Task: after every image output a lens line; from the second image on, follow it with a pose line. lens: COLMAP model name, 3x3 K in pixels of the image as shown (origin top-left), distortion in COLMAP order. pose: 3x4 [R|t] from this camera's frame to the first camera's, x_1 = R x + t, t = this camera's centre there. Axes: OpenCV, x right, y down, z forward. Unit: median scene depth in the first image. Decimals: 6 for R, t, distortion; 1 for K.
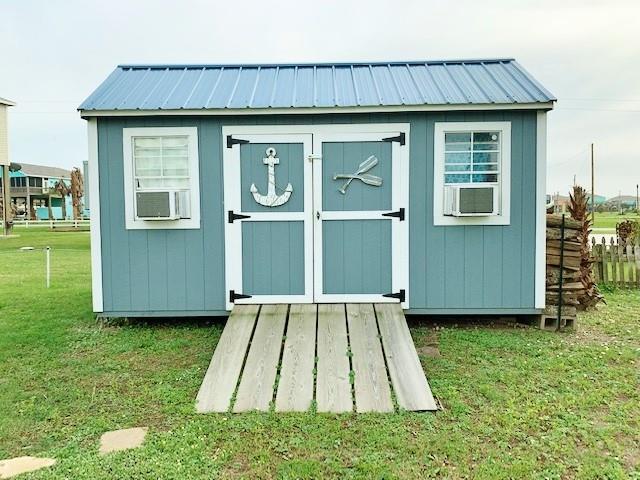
lens RADIAL K [[490.0, 0, 311.8], [0, 490.0, 239.3], [0, 0, 1]] dist [0.078942, -0.117441]
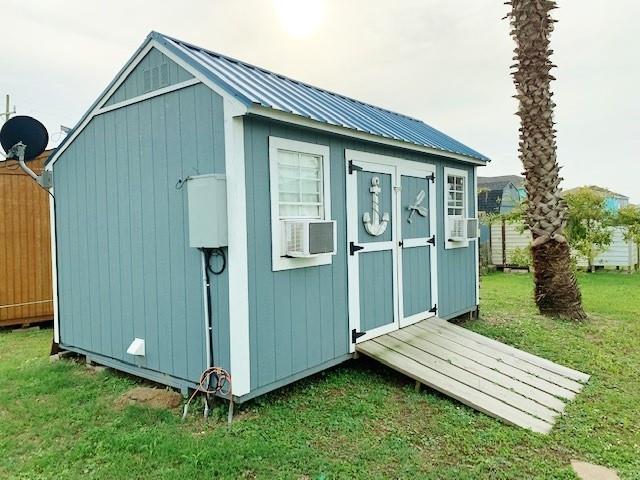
lens RADIAL K [[490.0, 0, 311.8], [0, 490.0, 239.3], [0, 0, 1]] dist [0.078942, -0.117441]
pose [[0.610011, -0.025785, 0.791974, -0.937831], [0.056320, 0.998354, -0.010876, -0.057716], [-0.790389, 0.051239, 0.610458, 0.507129]]
